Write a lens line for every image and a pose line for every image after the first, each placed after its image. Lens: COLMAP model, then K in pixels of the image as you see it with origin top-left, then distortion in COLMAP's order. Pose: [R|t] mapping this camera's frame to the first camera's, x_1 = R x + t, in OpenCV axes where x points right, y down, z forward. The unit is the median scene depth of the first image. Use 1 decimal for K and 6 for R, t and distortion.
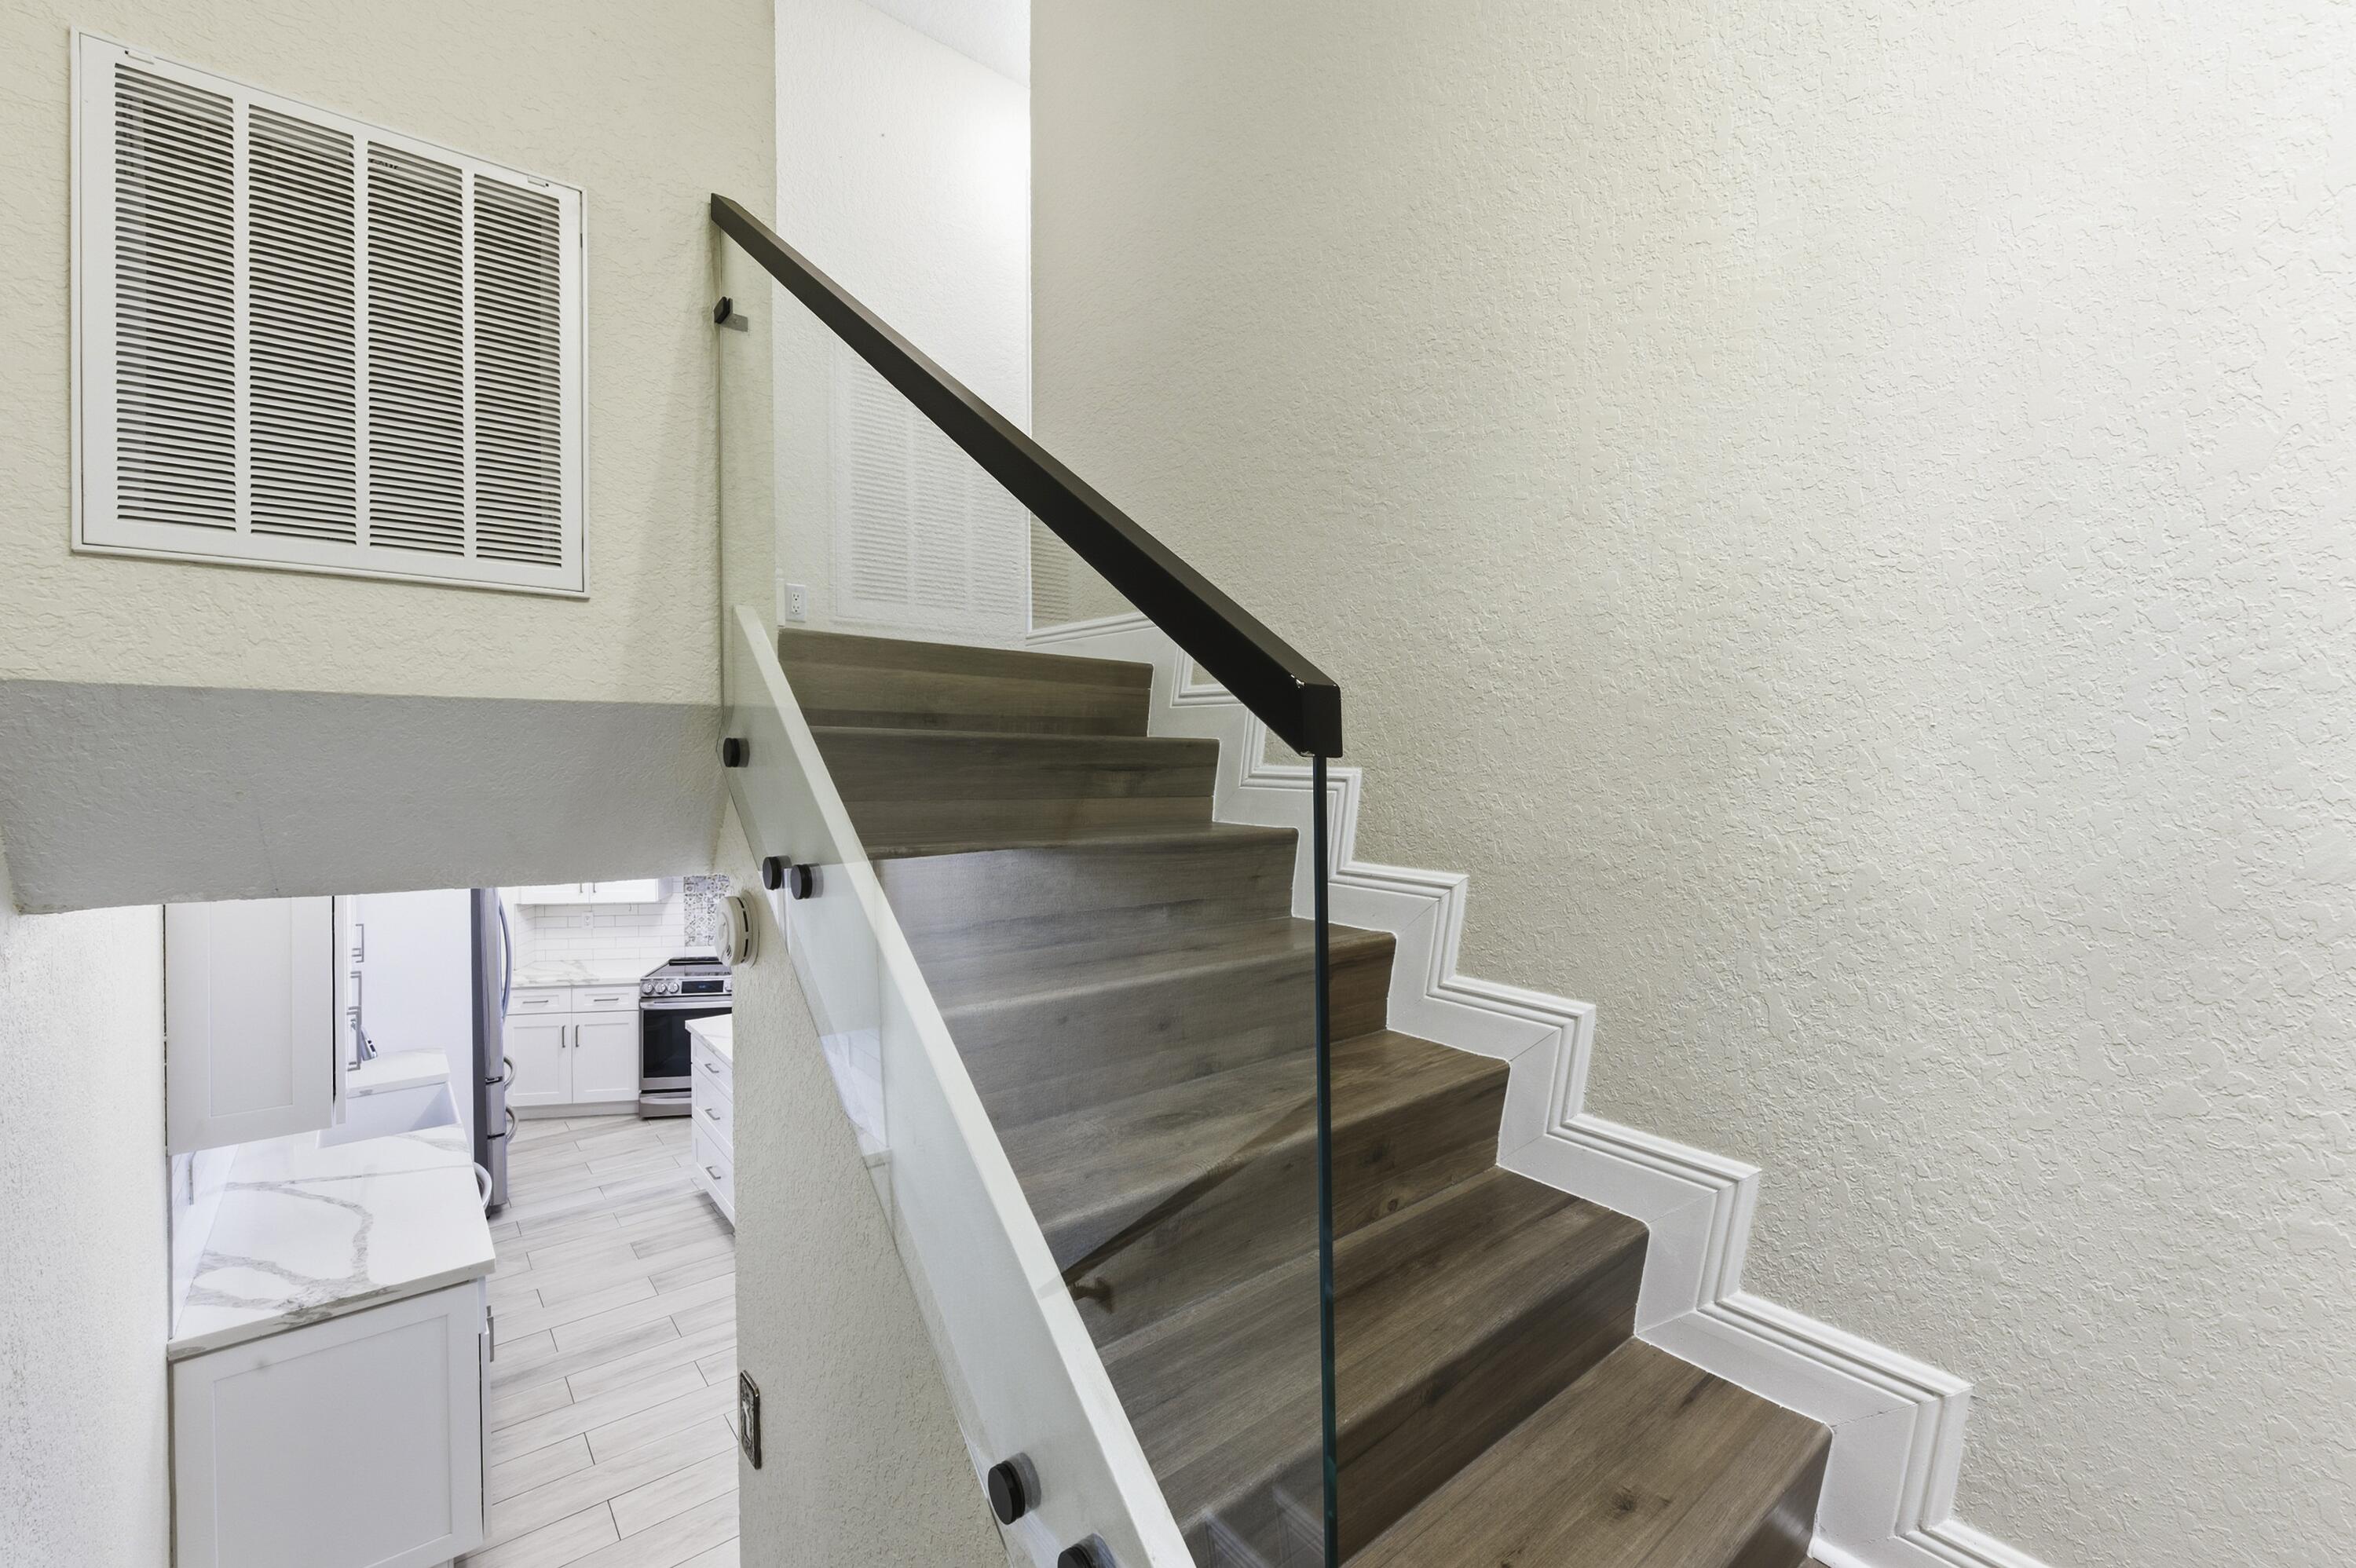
lens RADIAL K [[972.2, 0, 1195.9], [0, 972.2, 768.5], [0, 0, 1]] dist [-0.010603, 0.001411]
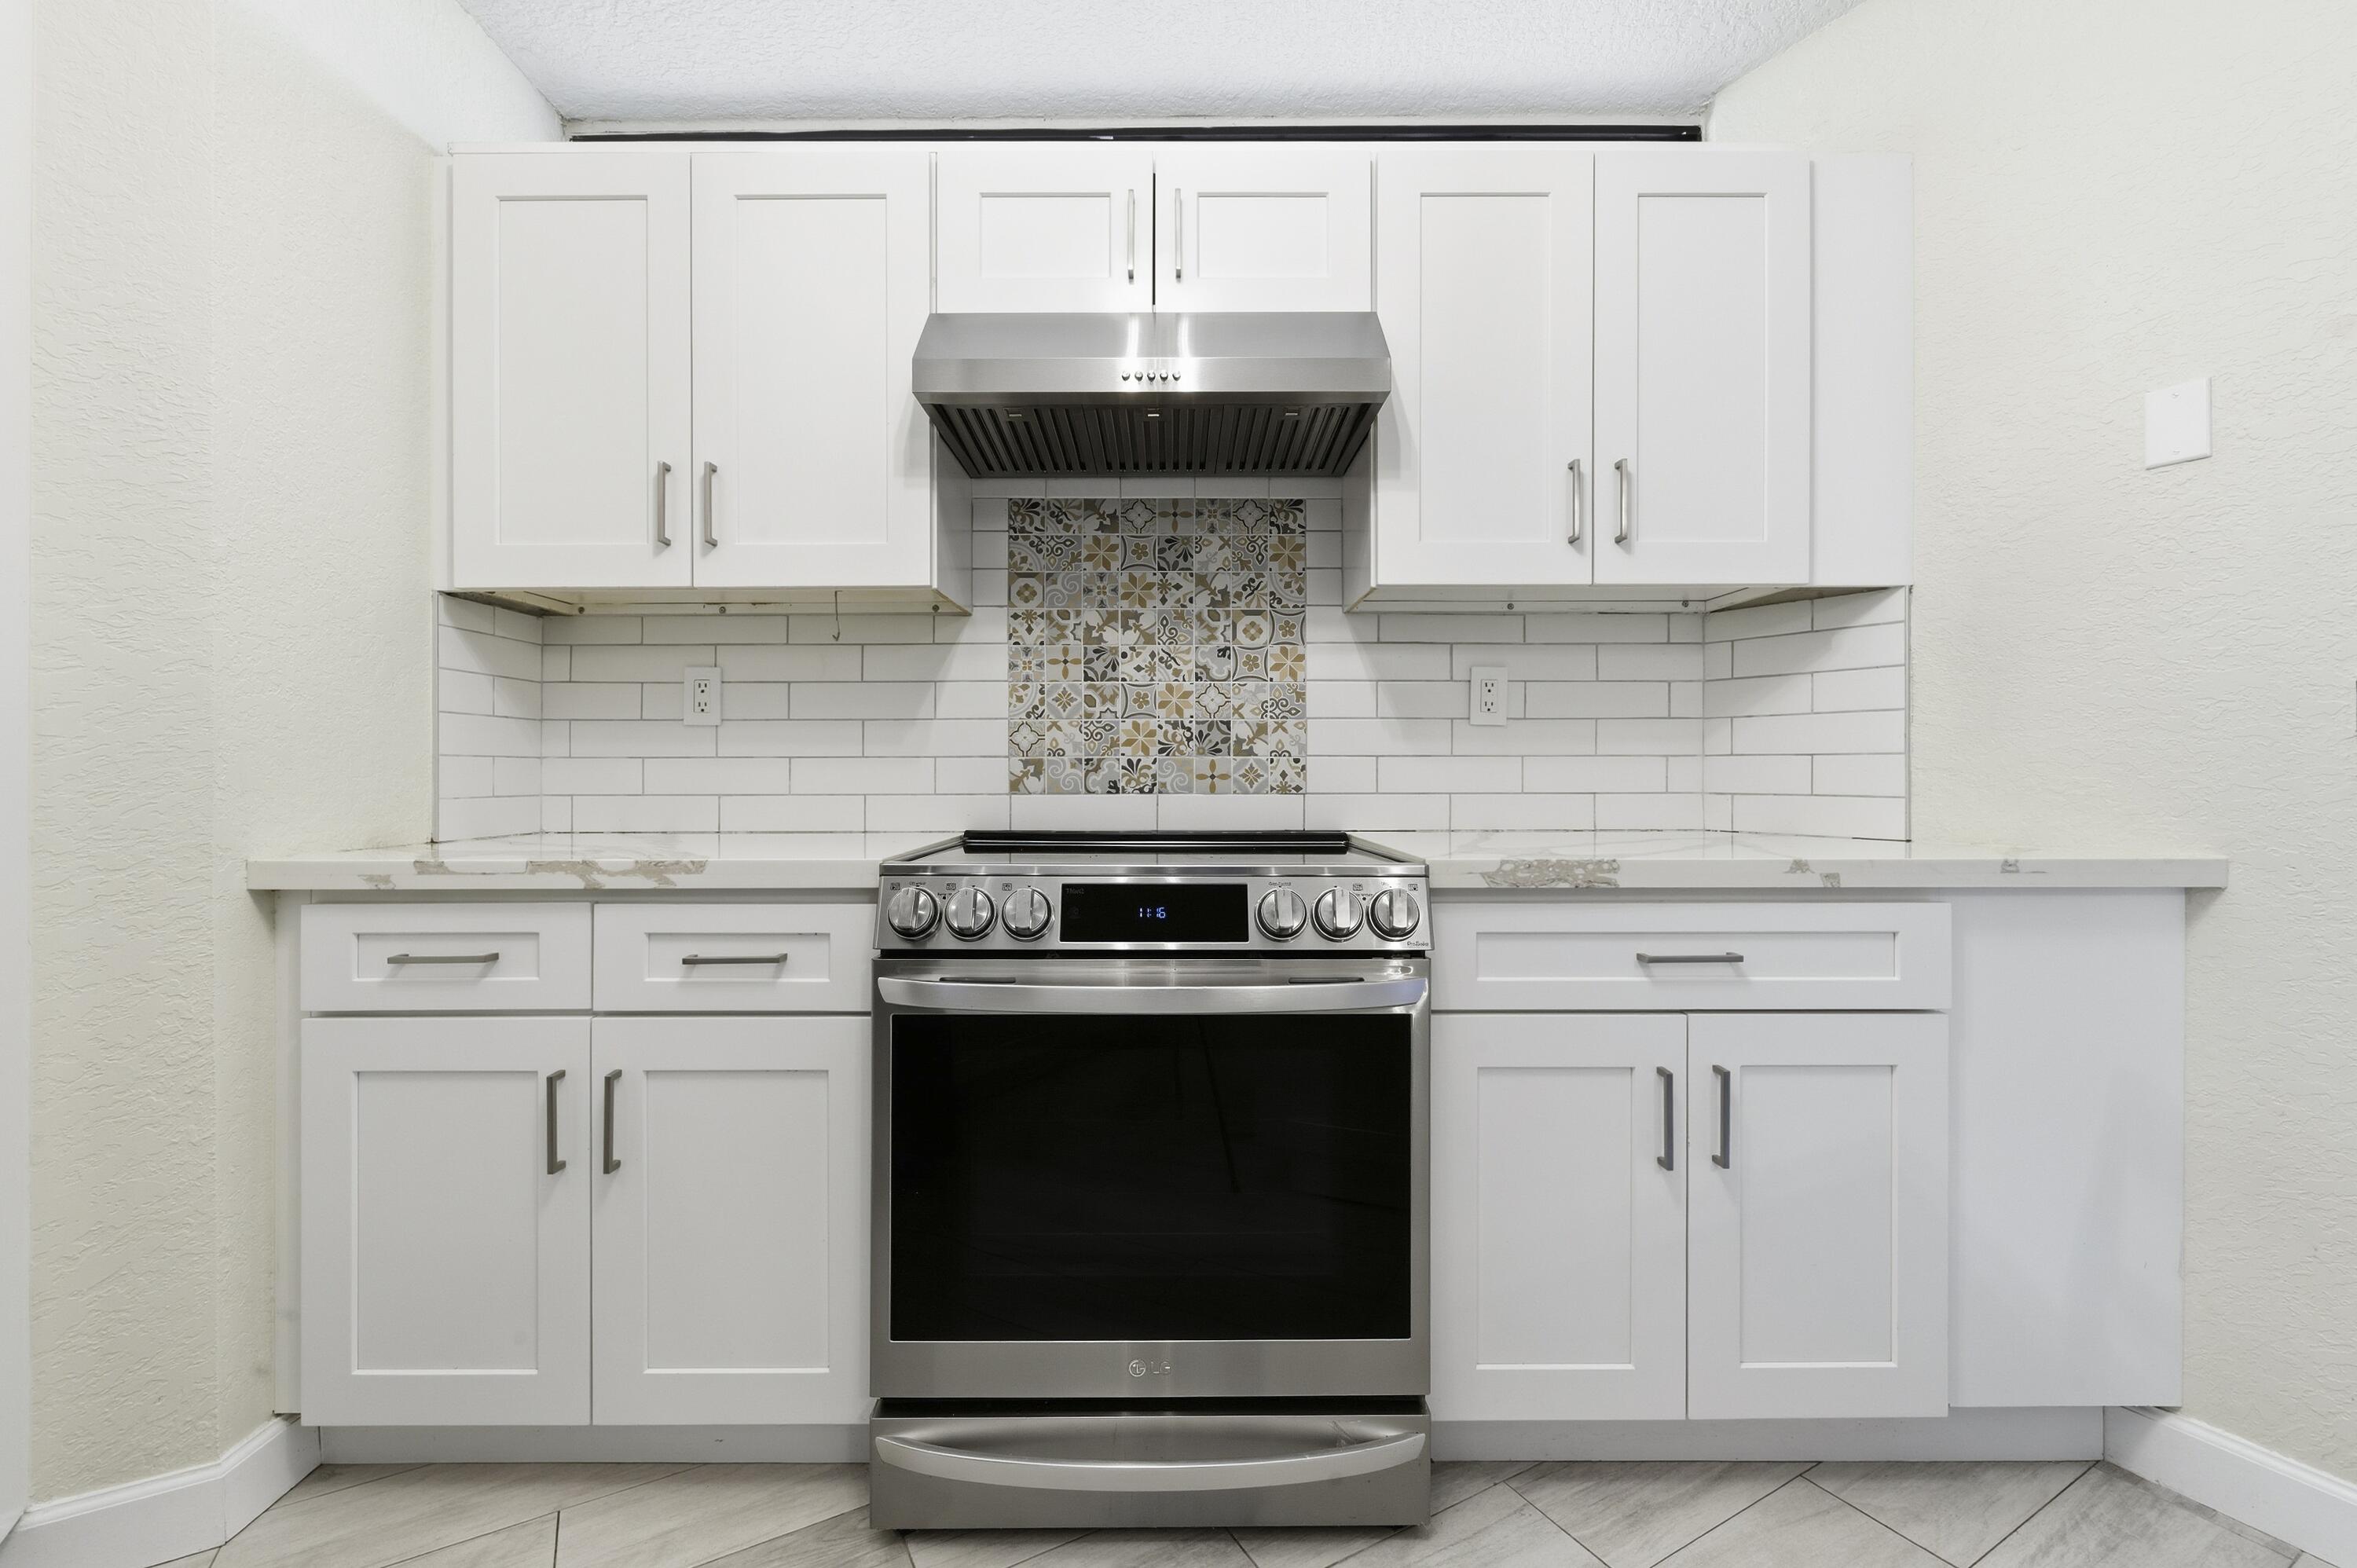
lens RADIAL K [[972.6, 0, 1167.5], [0, 972.6, 758.1], [0, 0, 1]] dist [-0.010603, 0.001411]
pose [[0.980131, -0.010142, -0.198090, -0.472111], [0.006555, 0.999803, -0.018759, 0.199305], [0.198241, 0.017088, 0.980004, 0.808900]]
